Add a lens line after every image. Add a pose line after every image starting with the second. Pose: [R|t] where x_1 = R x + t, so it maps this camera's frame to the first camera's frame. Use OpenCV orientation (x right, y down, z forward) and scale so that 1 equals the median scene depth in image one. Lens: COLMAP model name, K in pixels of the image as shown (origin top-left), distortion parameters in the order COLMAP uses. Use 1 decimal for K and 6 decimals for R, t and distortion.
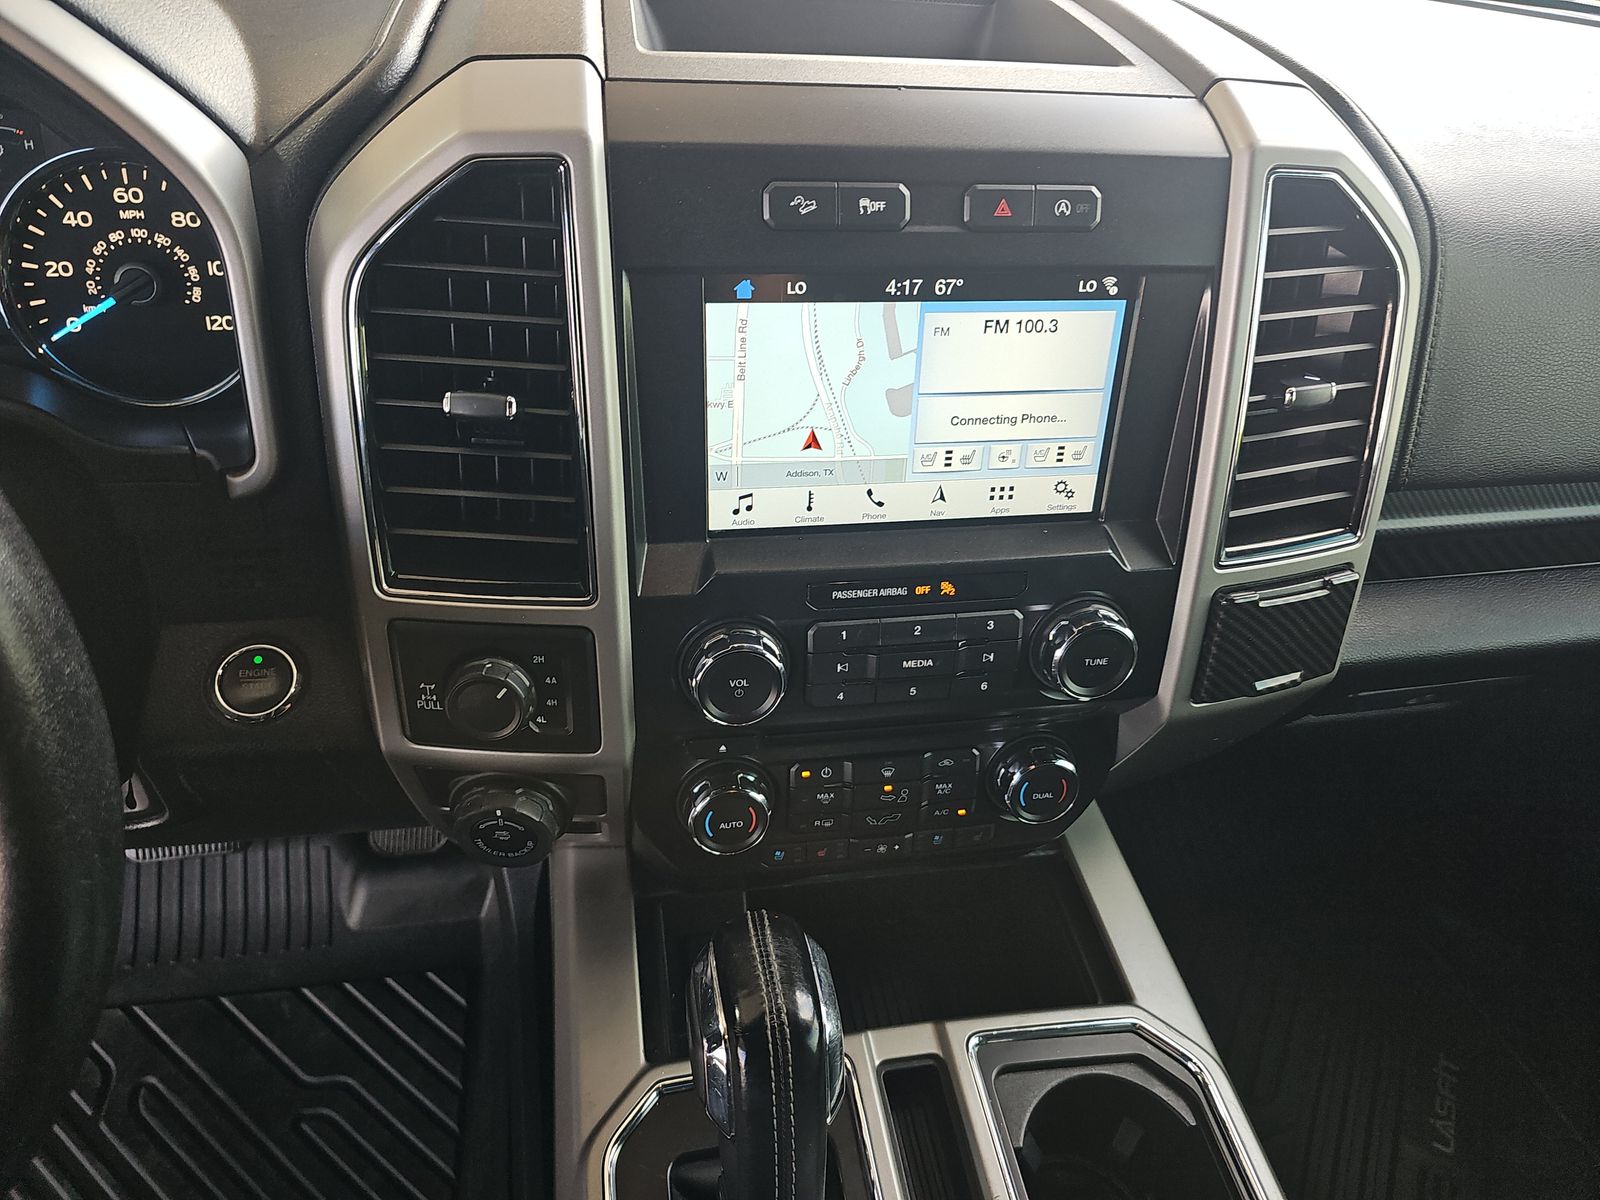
lens RADIAL K [[1084.5, 0, 800.0], [0, 1084.5, 600.0], [0, 0, 1]] dist [0.053713, -0.054808]
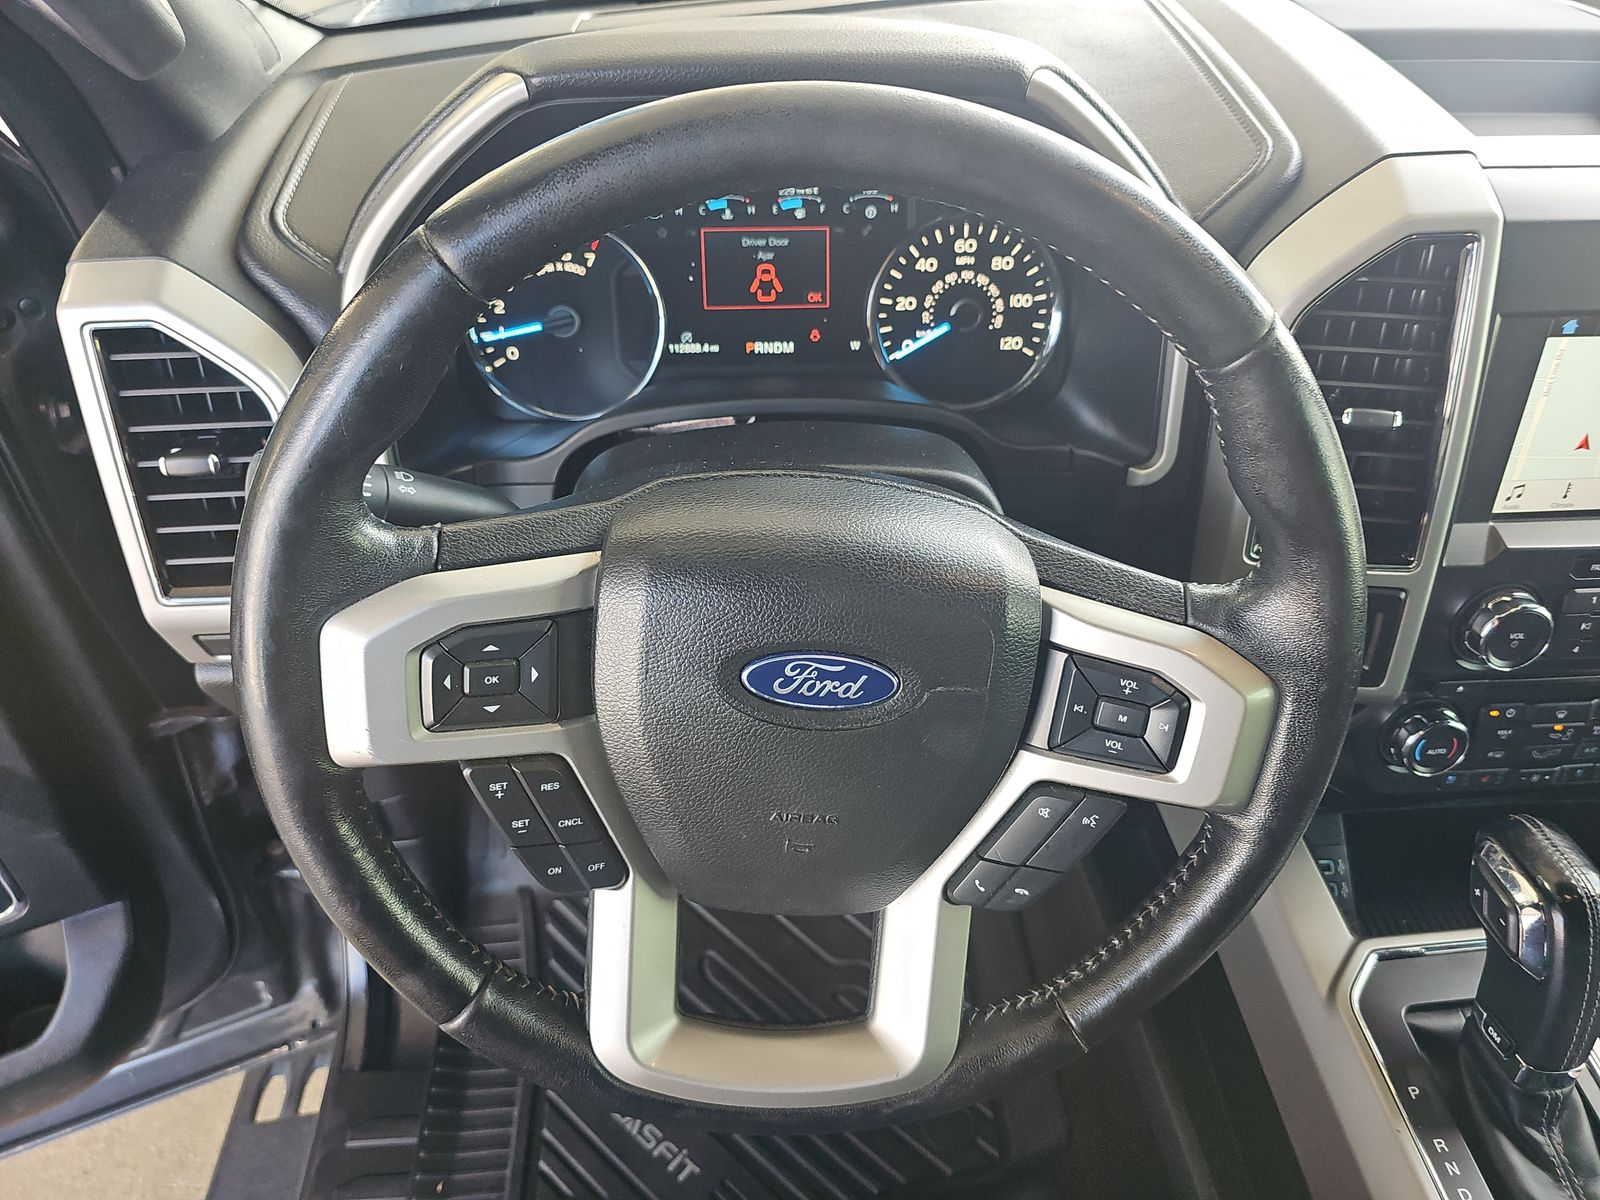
lens RADIAL K [[1086.2, 0, 800.8], [0, 1086.2, 592.5], [0, 0, 1]] dist [0.006824, -0.000006]
pose [[0.994602, 0.020623, -0.101694, -0.658986], [-0.017663, 0.999396, 0.029922, 0.002535], [0.102249, -0.027964, 0.994366, -0.293844]]
